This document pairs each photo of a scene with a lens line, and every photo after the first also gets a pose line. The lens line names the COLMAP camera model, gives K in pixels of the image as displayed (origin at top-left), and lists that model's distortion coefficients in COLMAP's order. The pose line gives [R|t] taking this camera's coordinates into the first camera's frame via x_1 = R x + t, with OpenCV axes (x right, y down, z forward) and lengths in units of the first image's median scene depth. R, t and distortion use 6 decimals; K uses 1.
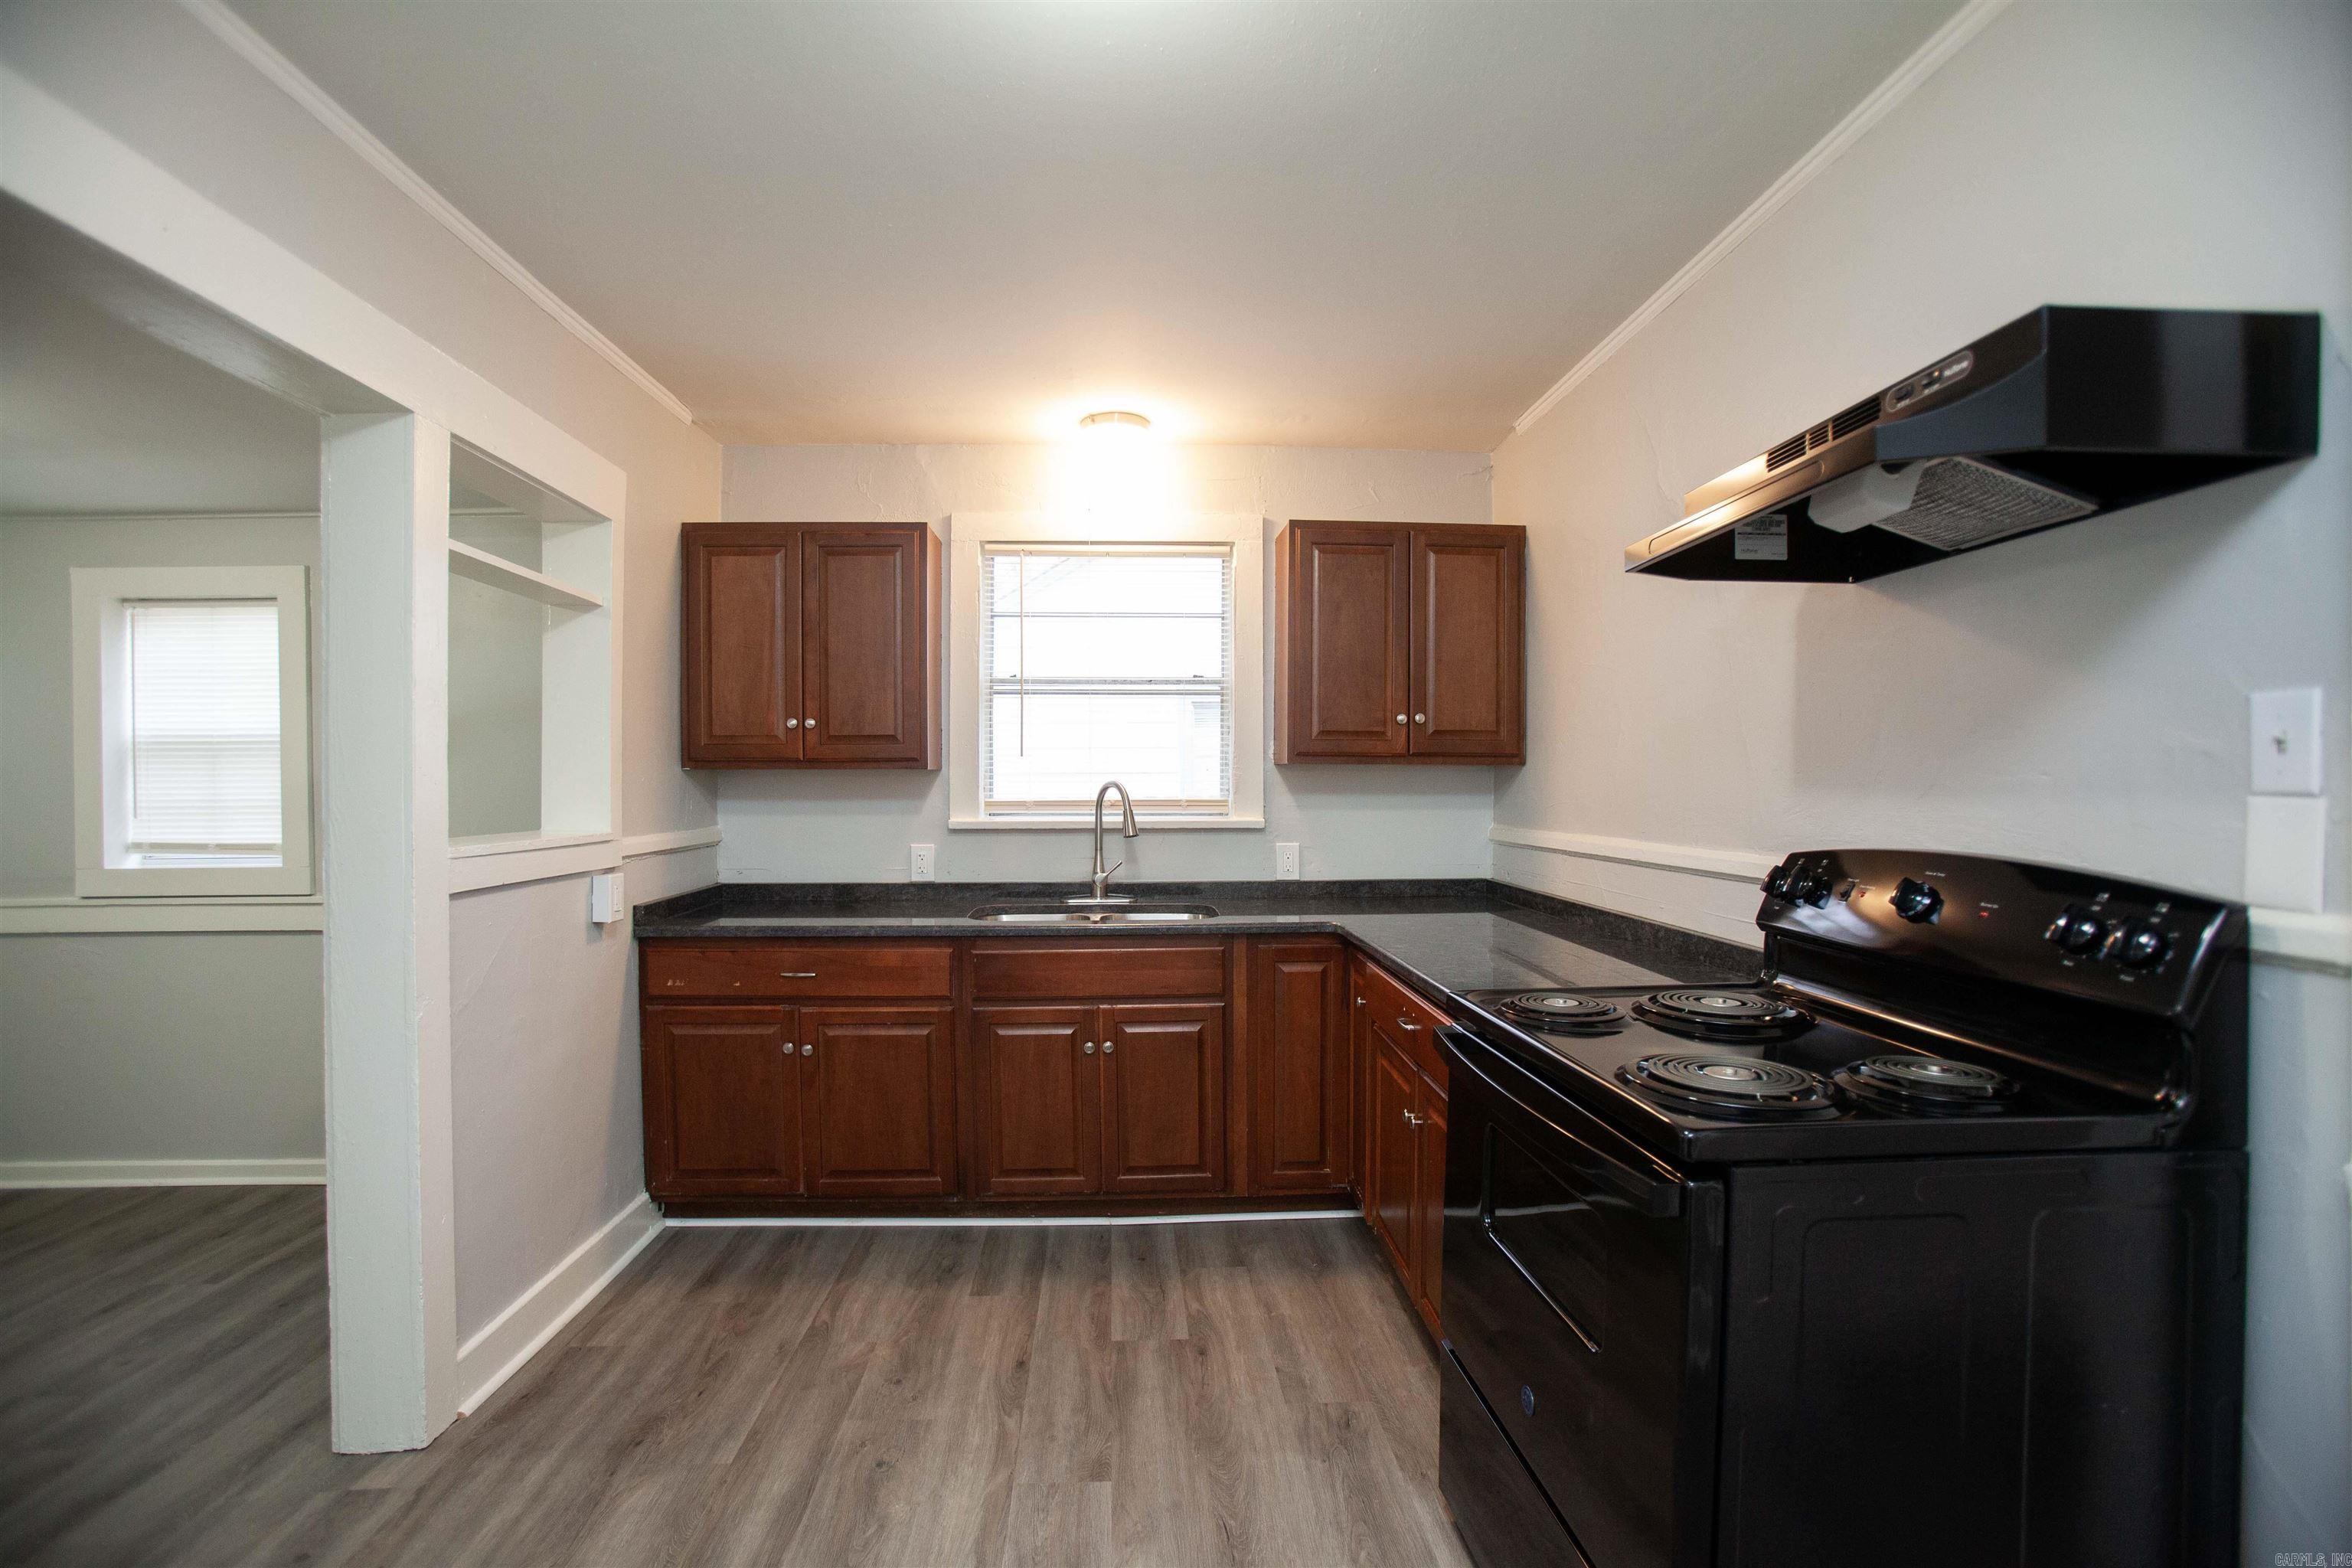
lens RADIAL K [[1091.8, 0, 1160.8], [0, 1091.8, 791.4], [0, 0, 1]] dist [-0.064970, 0.024897]
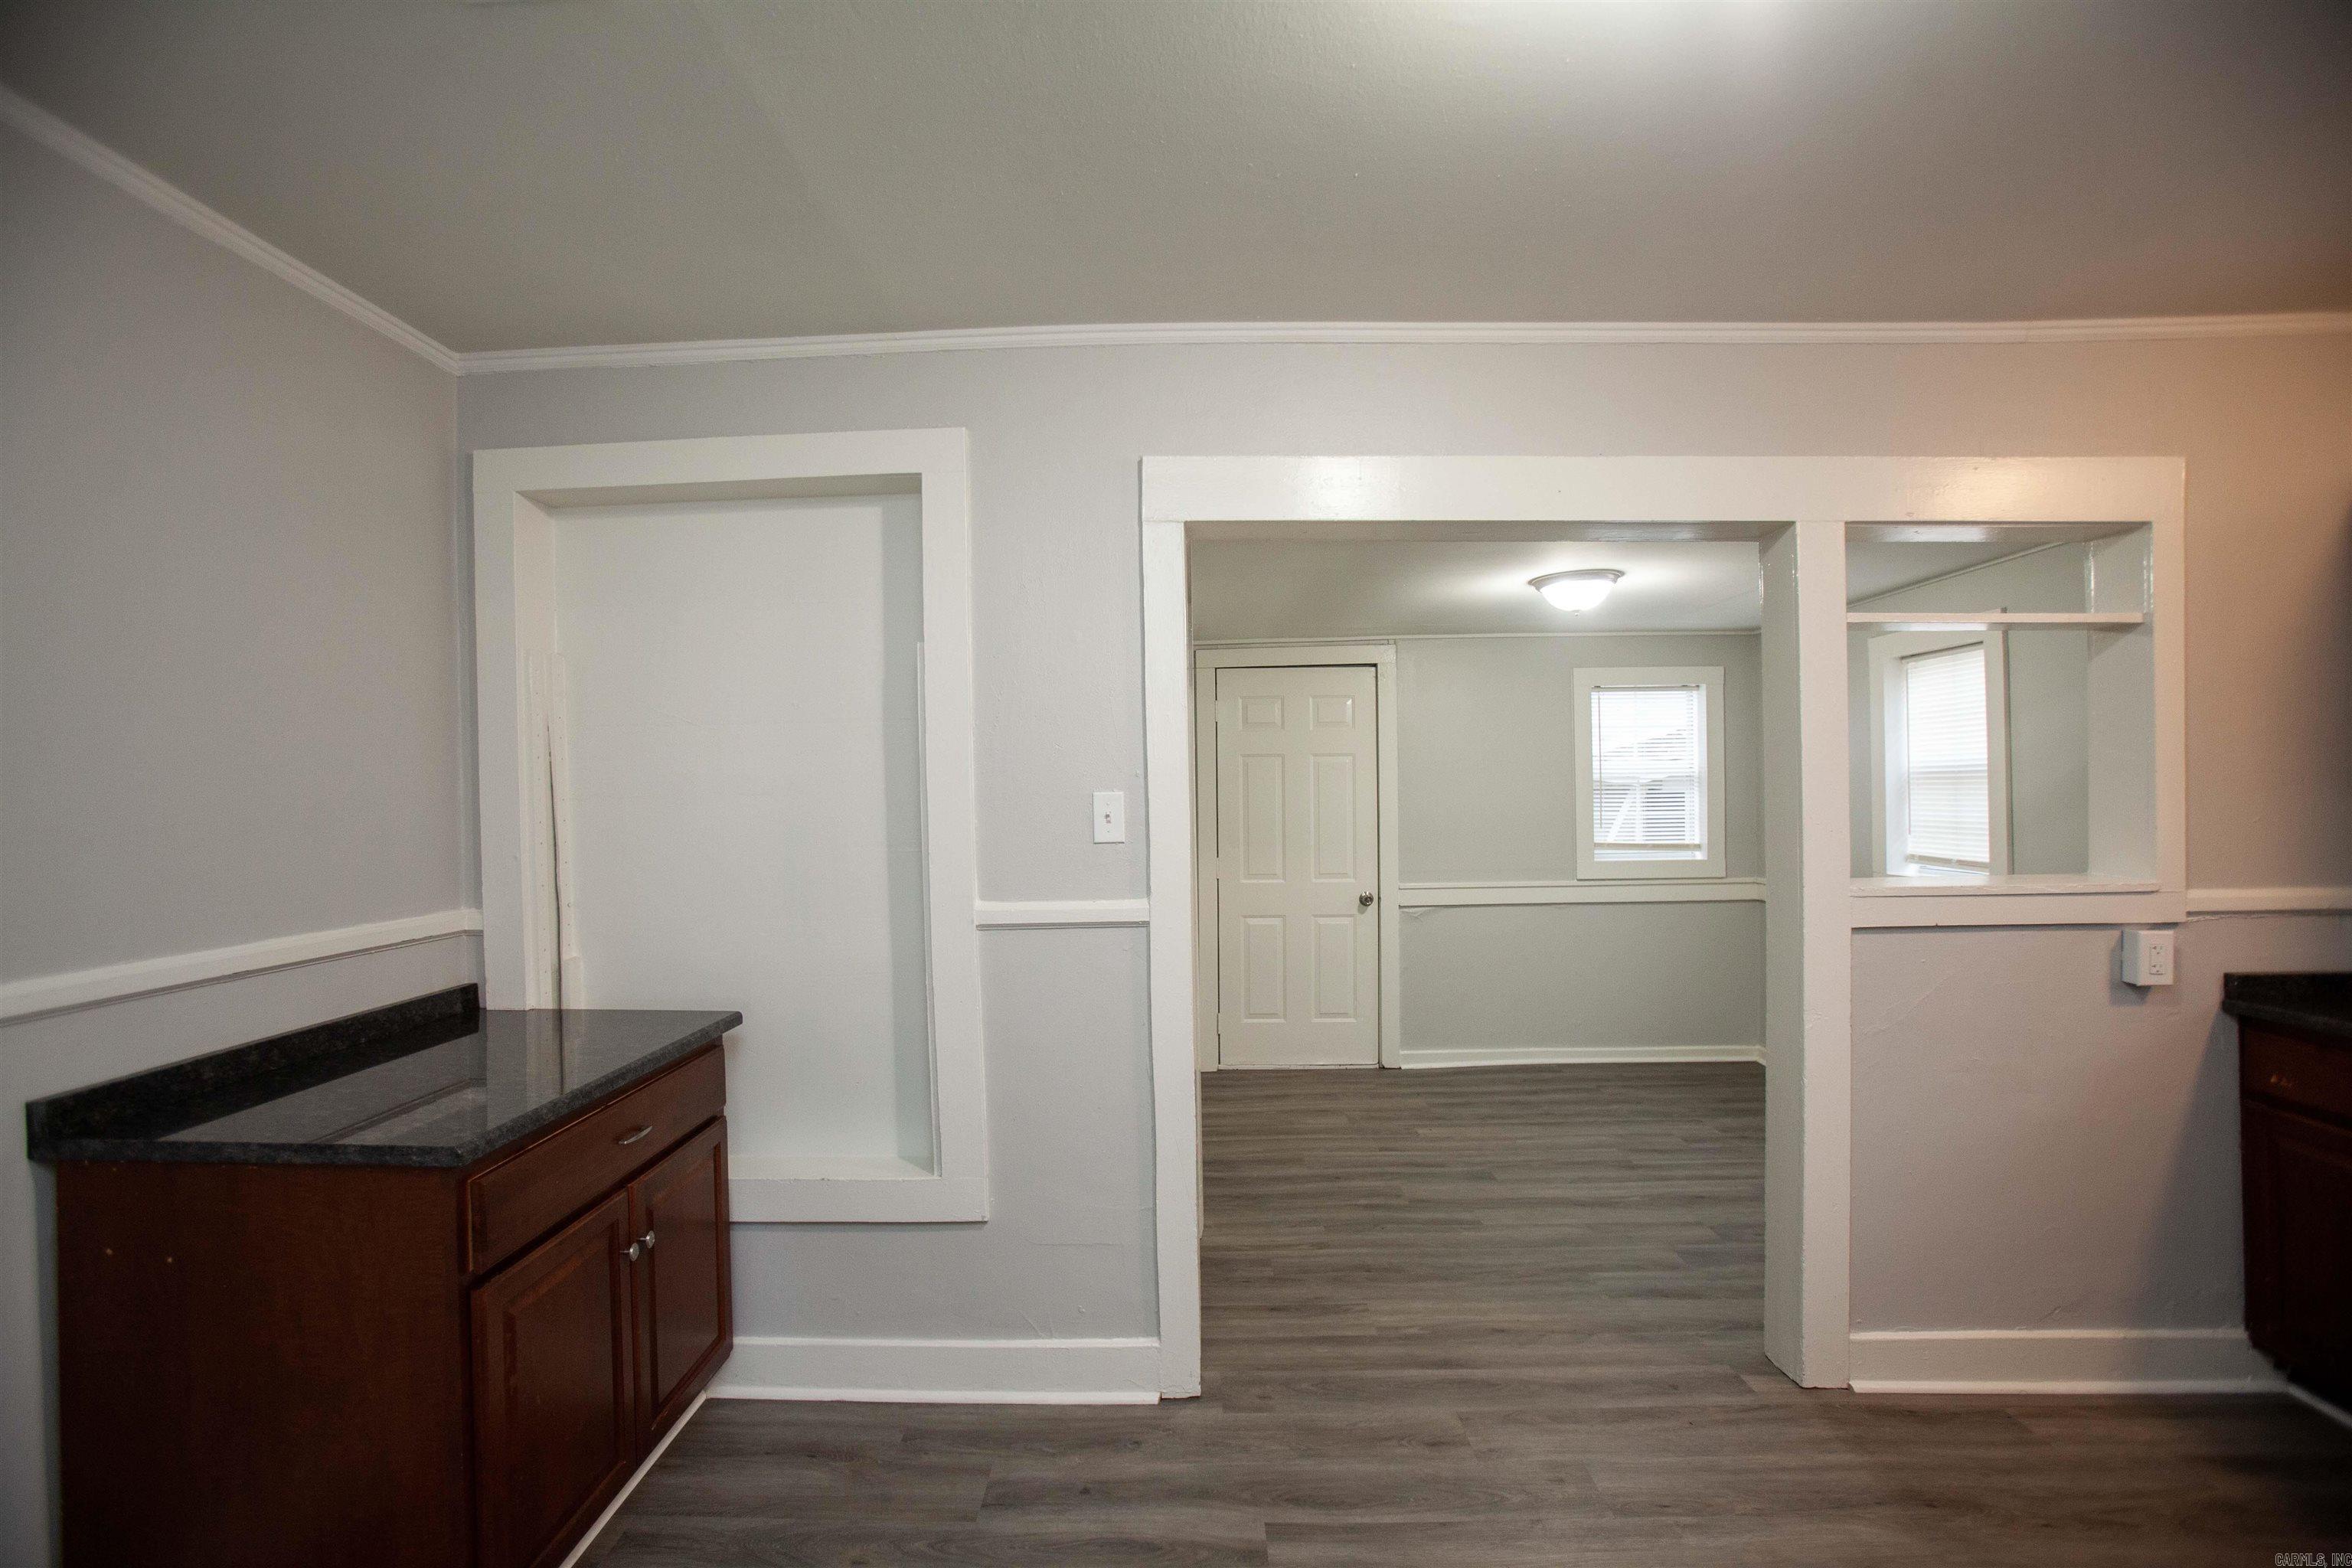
lens RADIAL K [[1091.8, 0, 1168.3], [0, 1091.8, 781.4], [0, 0, 1]] dist [-0.064970, 0.024897]
pose [[-0.072156, -0.000807, -0.997393, 0.358322], [0.005632, 0.999983, -0.001217, -0.043137], [0.997377, -0.005706, -0.072150, 0.242437]]
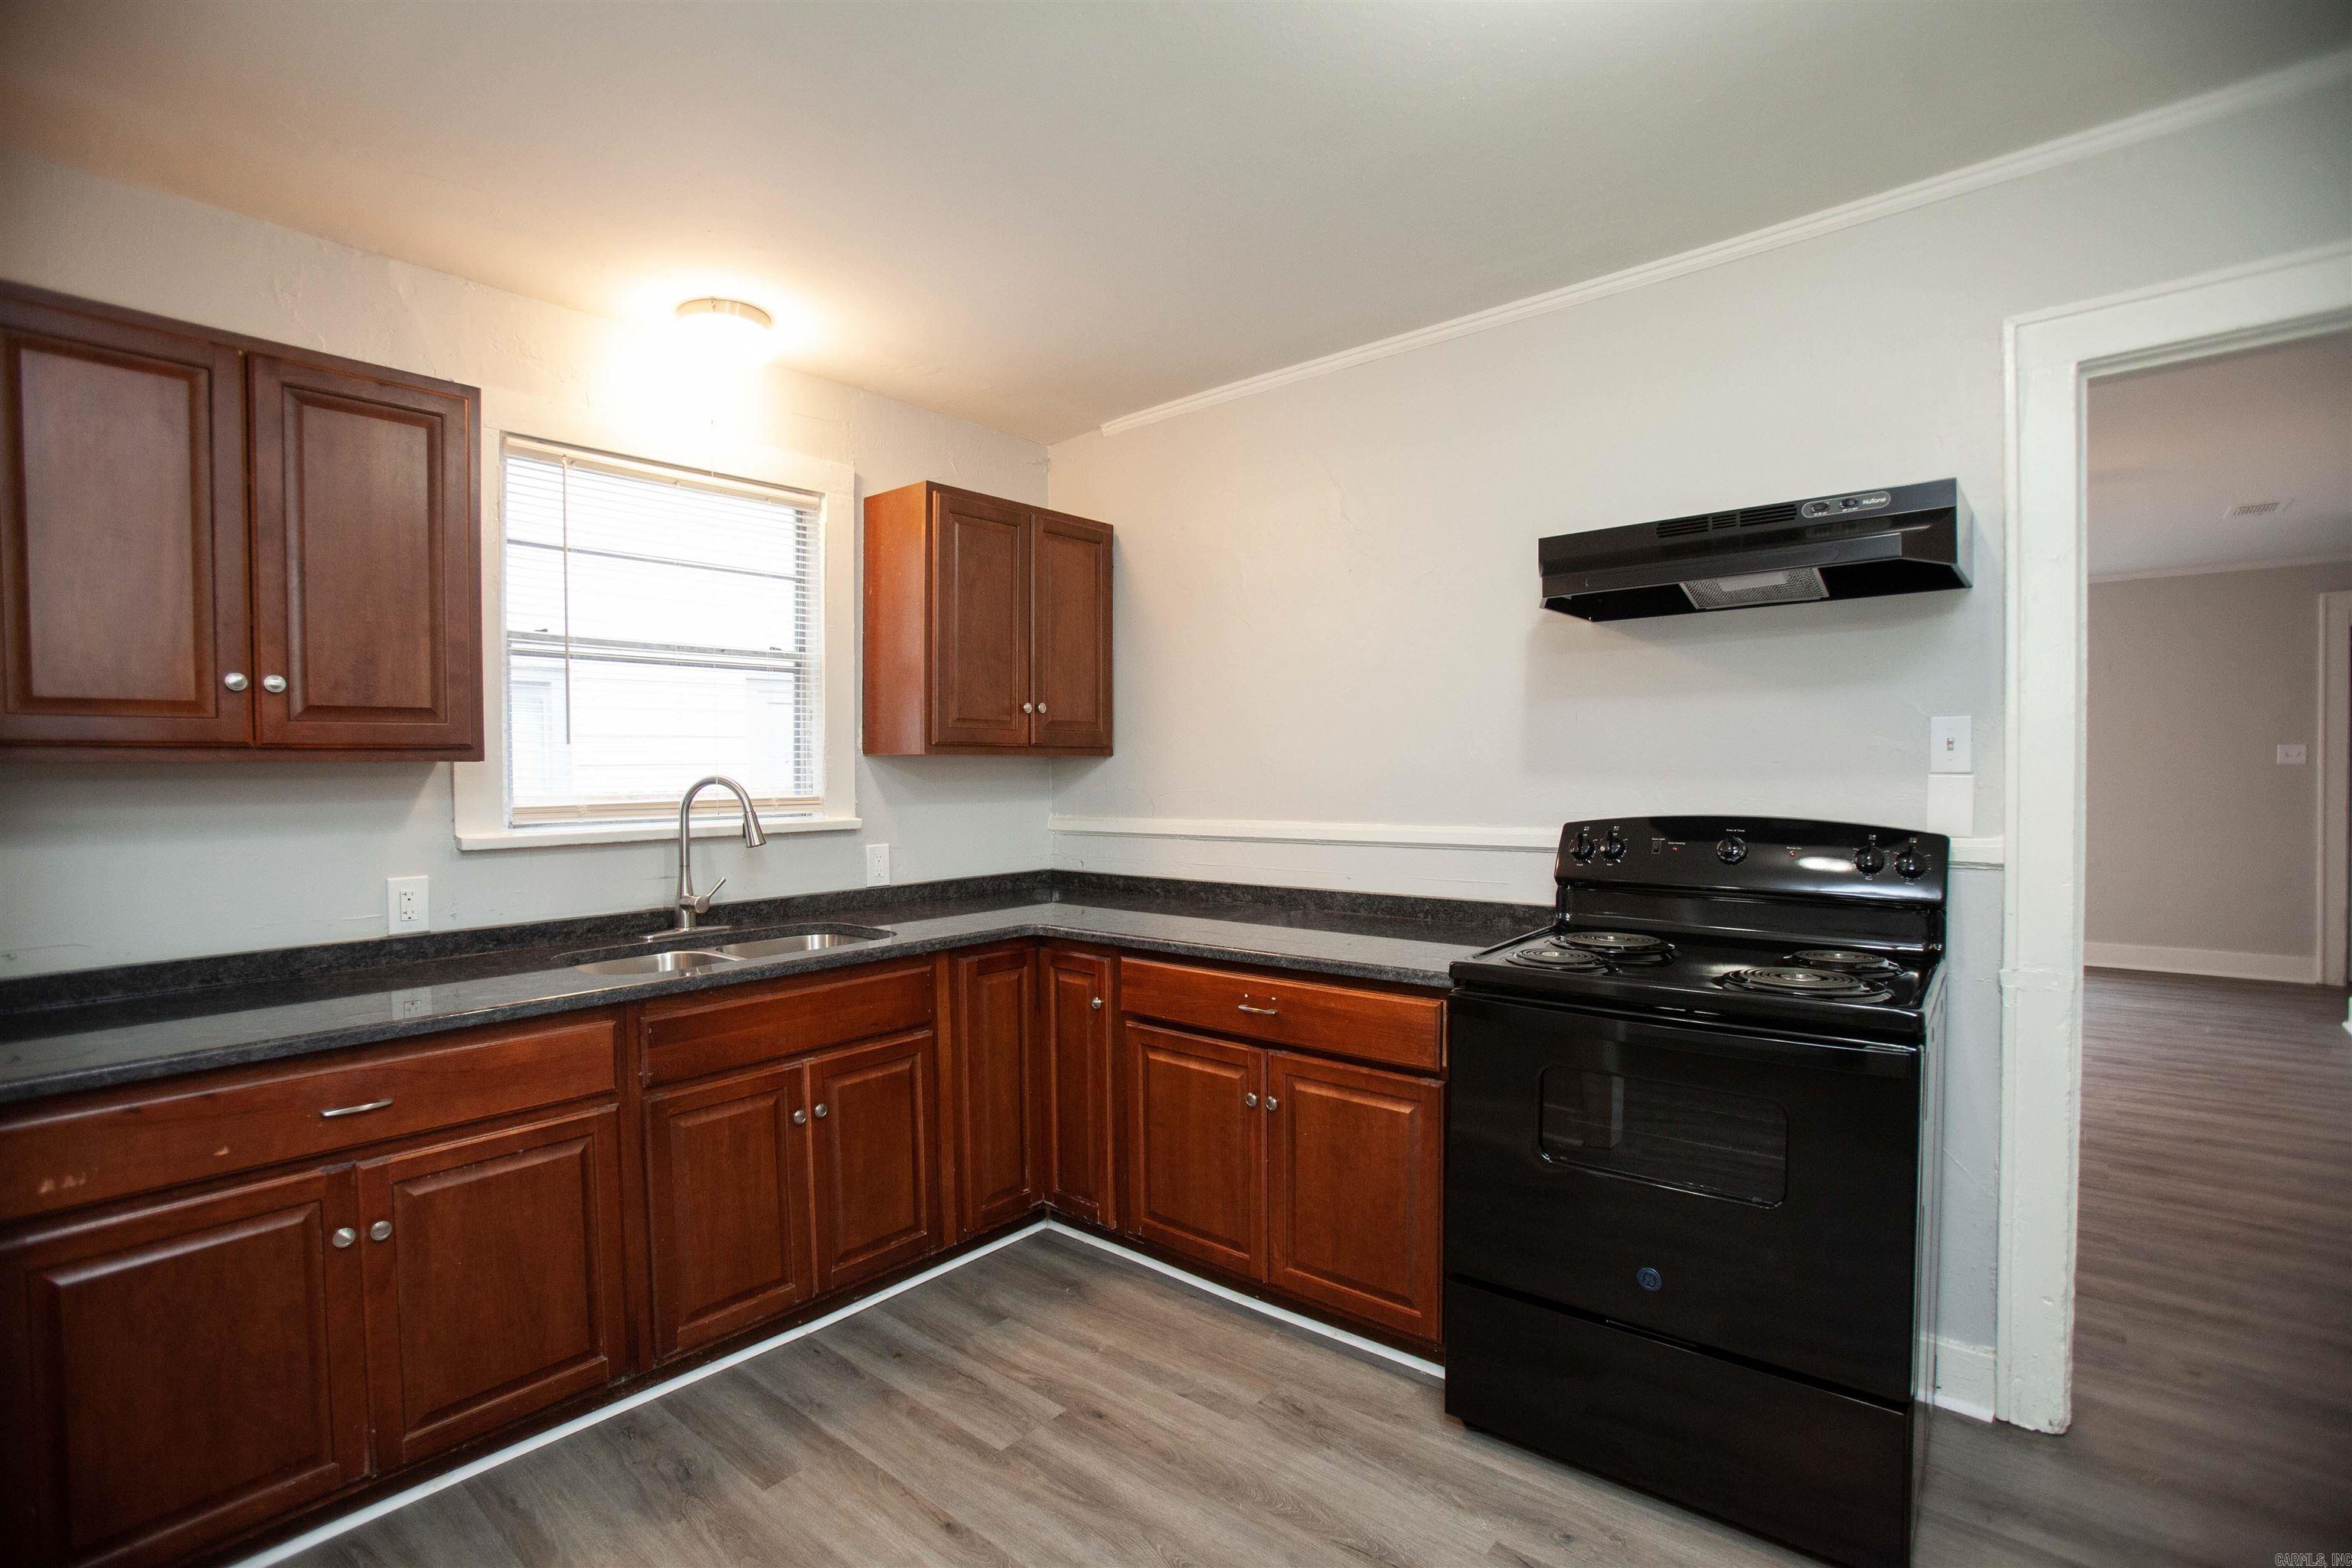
lens RADIAL K [[1091.8, 0, 1161.1], [0, 1091.8, 788.1], [0, 0, 1]] dist [-0.064970, 0.024897]
pose [[0.685088, -0.019797, 0.728191, -0.441065], [0.016505, 0.999796, 0.011653, -0.005405], [-0.728273, 0.004036, 0.685275, 0.276796]]
